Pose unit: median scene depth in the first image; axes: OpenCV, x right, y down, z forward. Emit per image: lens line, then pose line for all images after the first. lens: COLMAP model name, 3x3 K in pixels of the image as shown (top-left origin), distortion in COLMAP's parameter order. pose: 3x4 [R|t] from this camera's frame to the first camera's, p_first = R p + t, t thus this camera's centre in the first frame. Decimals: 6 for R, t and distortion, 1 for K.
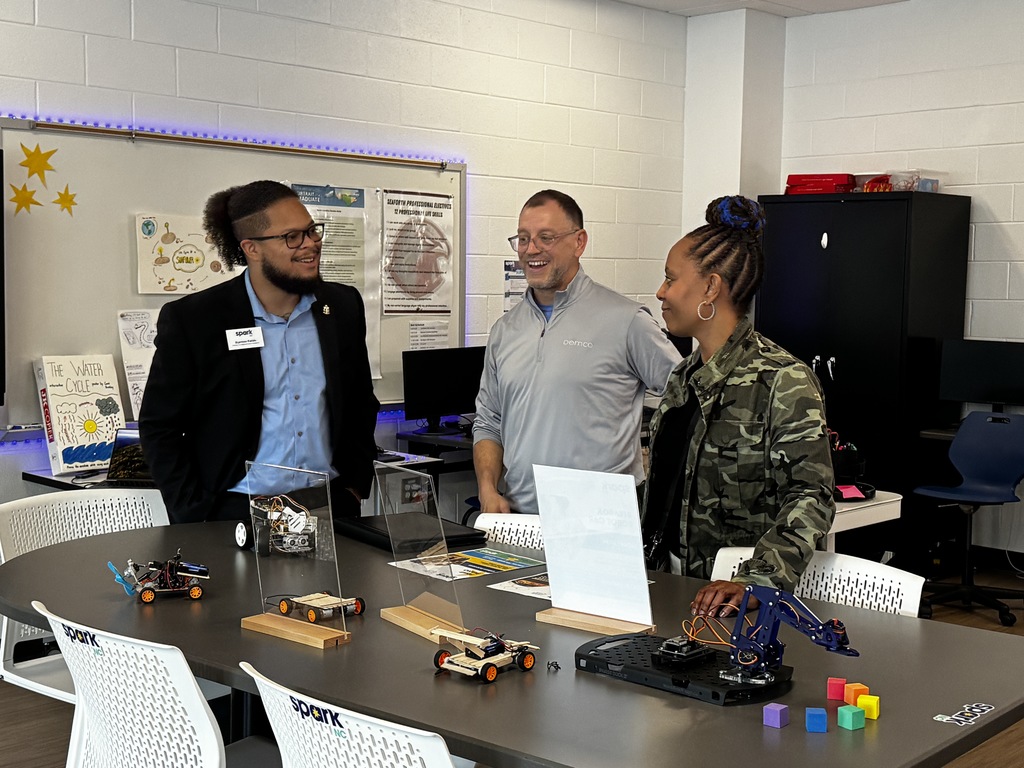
lens RADIAL K [[1363.7, 0, 512.0], [0, 1363.7, 384.0], [0, 0, 1]] dist [0.008547, 0.416504]
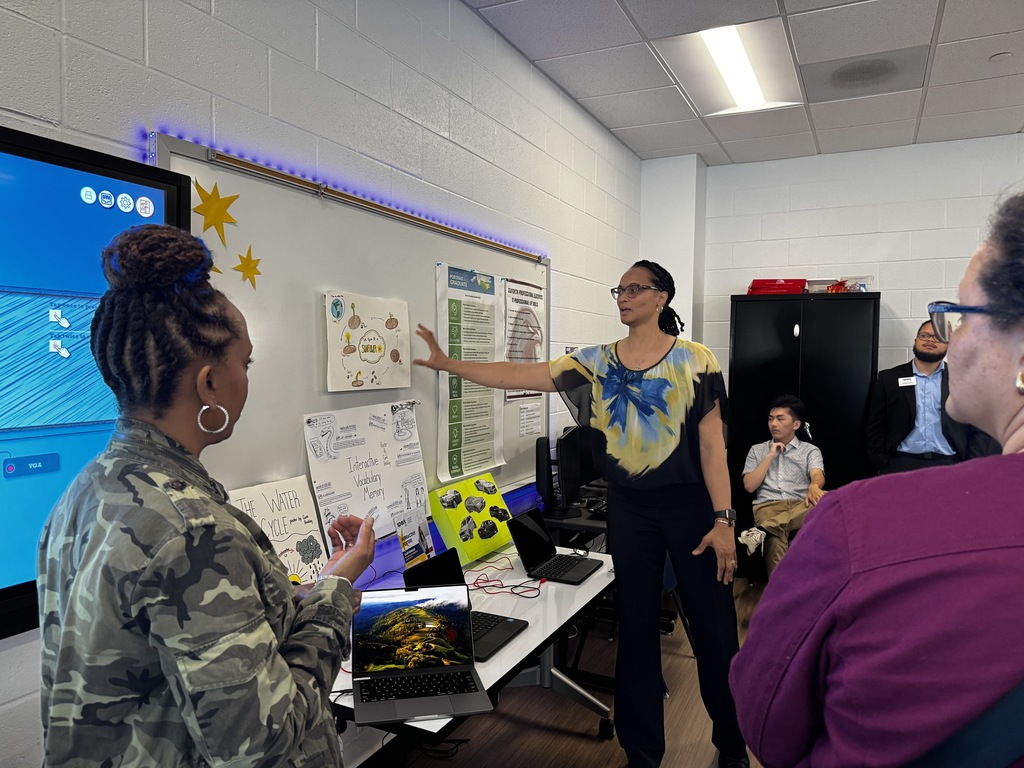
lens RADIAL K [[708.5, 0, 512.0], [0, 708.5, 384.0], [0, 0, 1]] dist [0.083322, -0.111350]
pose [[0.947961, -0.019263, 0.317804, -0.259668], [0.030213, 0.999106, -0.029564, -0.047669], [-0.316950, 0.037628, 0.947695, 0.499155]]
